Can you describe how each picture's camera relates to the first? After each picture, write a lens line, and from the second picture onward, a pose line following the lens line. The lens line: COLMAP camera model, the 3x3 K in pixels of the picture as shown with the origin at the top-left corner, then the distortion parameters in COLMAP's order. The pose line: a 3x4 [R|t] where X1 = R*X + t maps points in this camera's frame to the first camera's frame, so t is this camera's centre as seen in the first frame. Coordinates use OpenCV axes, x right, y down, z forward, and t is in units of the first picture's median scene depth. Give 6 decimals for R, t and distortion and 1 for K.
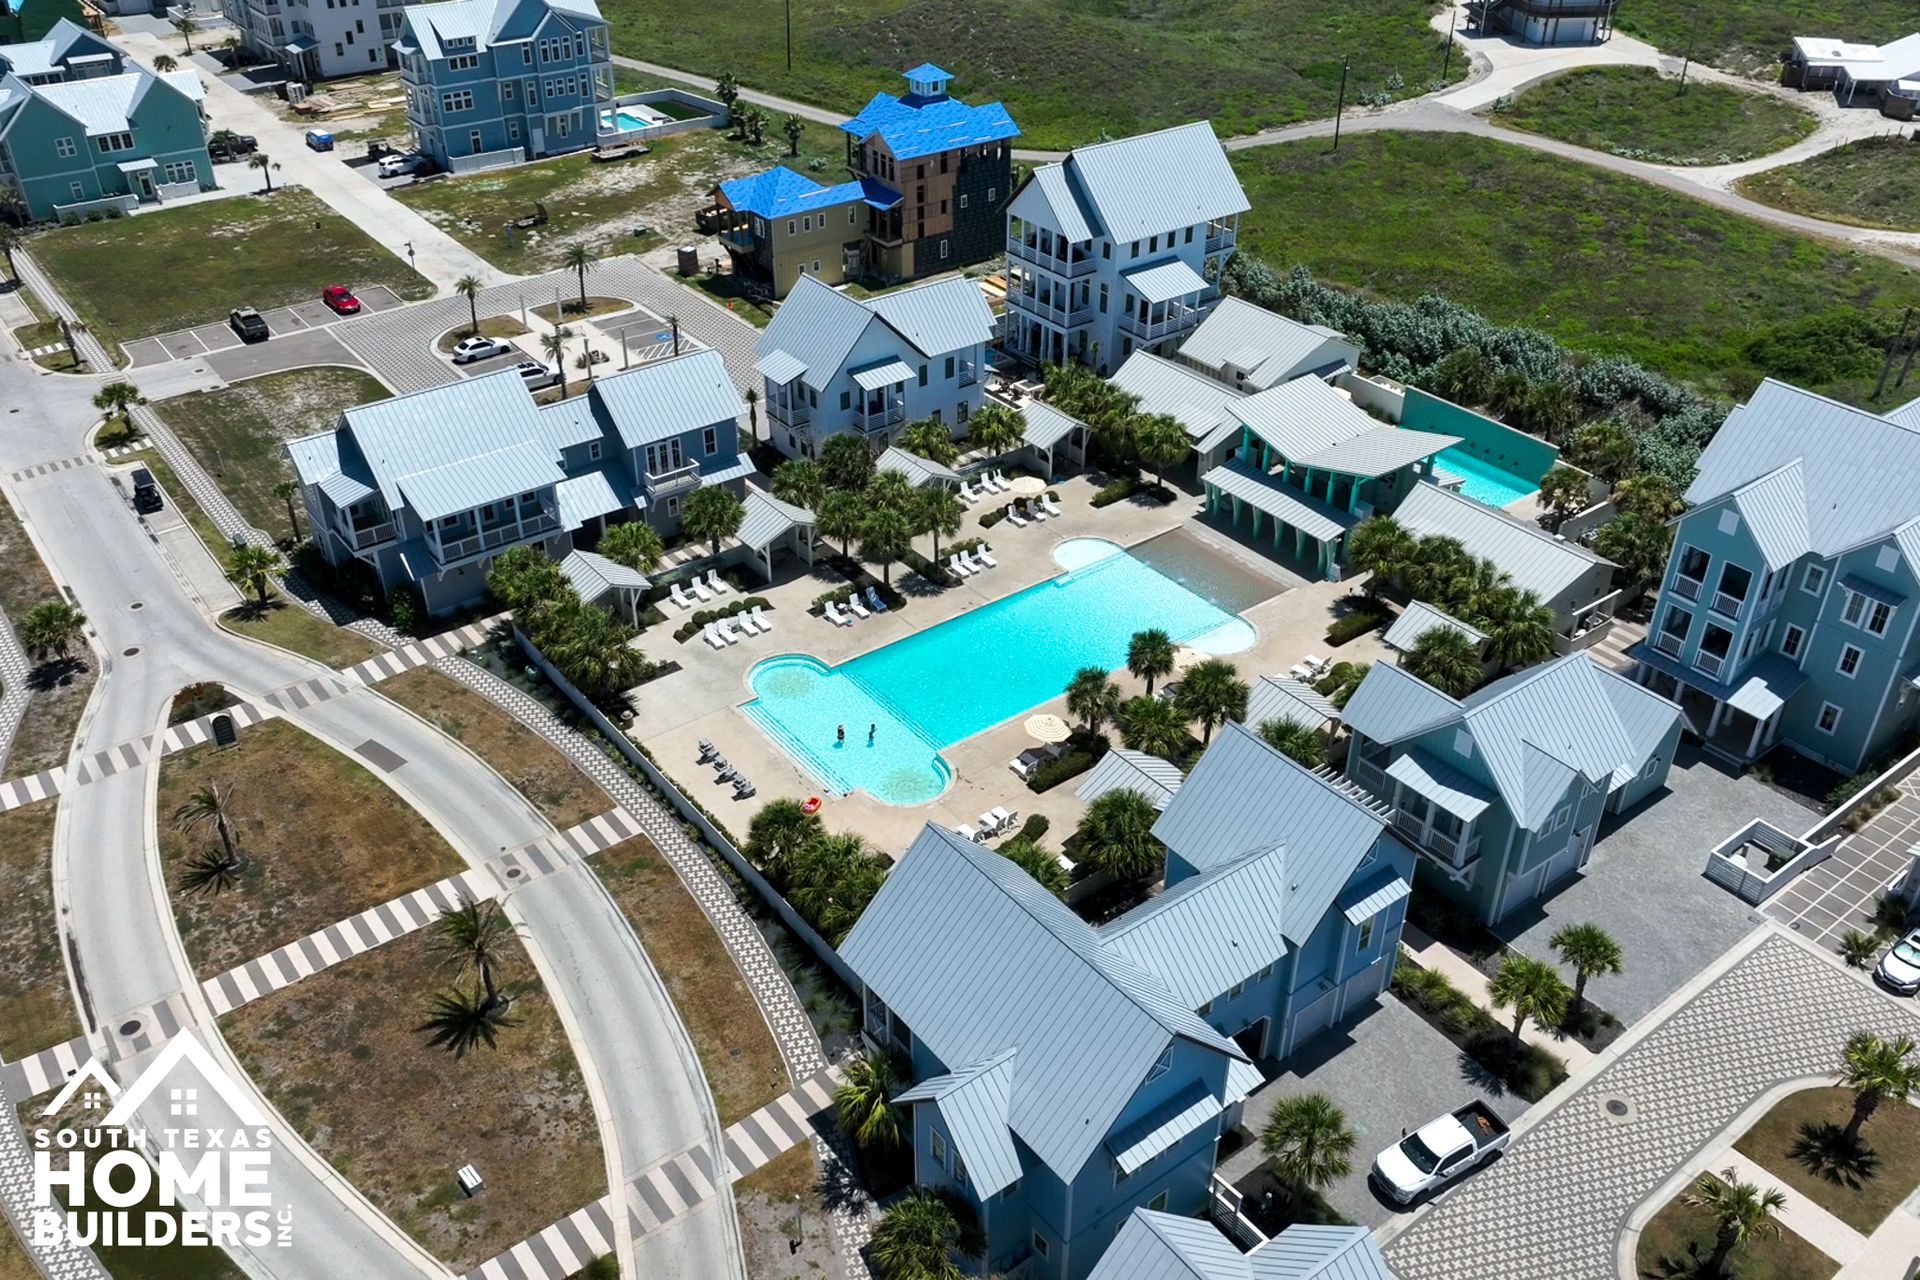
lens RADIAL K [[1576.9, 0, 960.0], [0, 1576.9, 640.0], [0, 0, 1]] dist [0.004162, 0.009930]
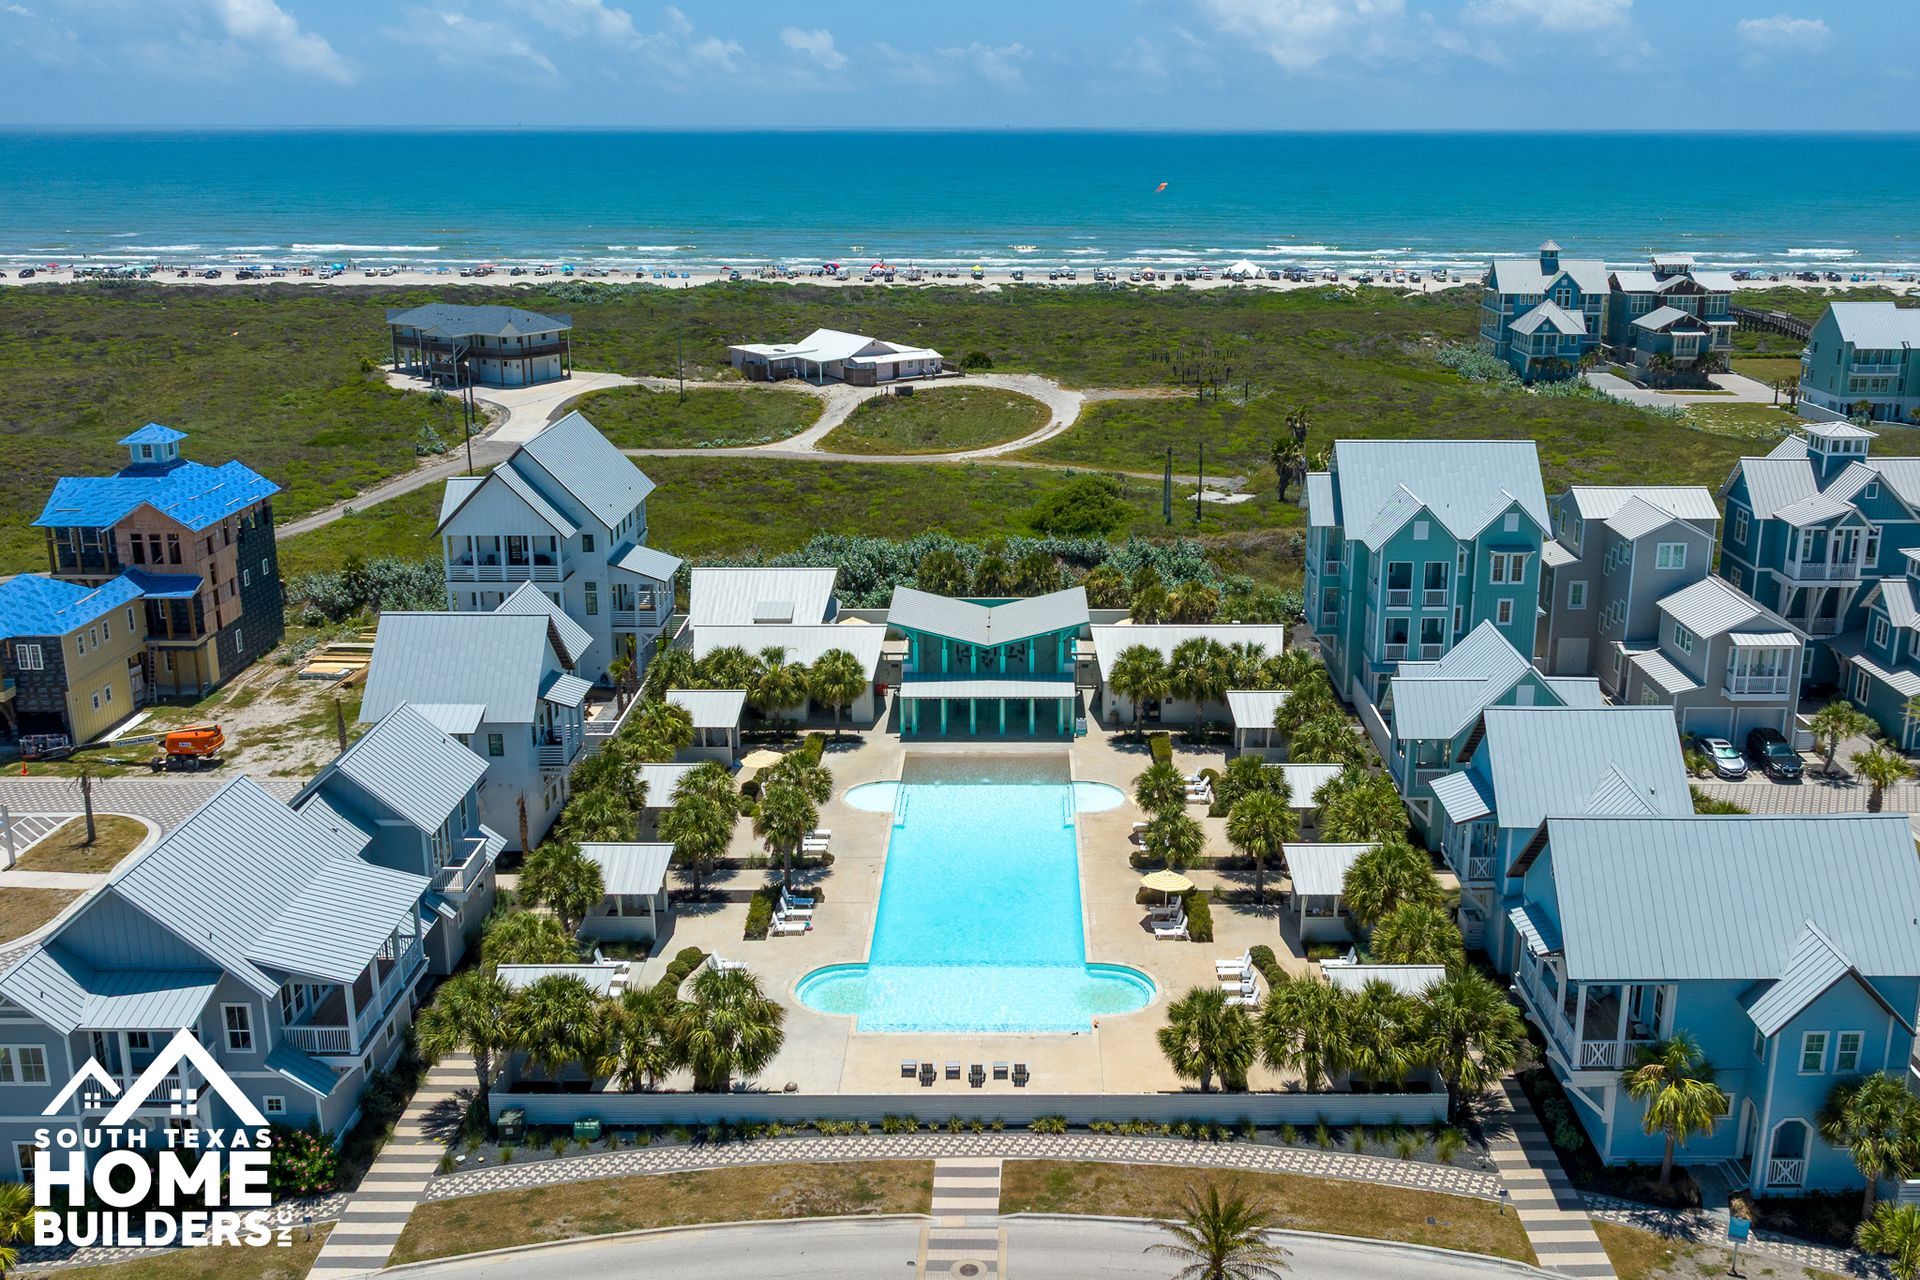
lens RADIAL K [[1745.7, 0, 960.0], [0, 1745.7, 640.0], [0, 0, 1]] dist [-0.031927, -0.005139]
pose [[0.609522, -0.223267, 0.760681, -0.618025], [0.435433, 0.896114, -0.085888, -0.029547], [-0.662481, 0.383576, 0.643419, 0.305361]]
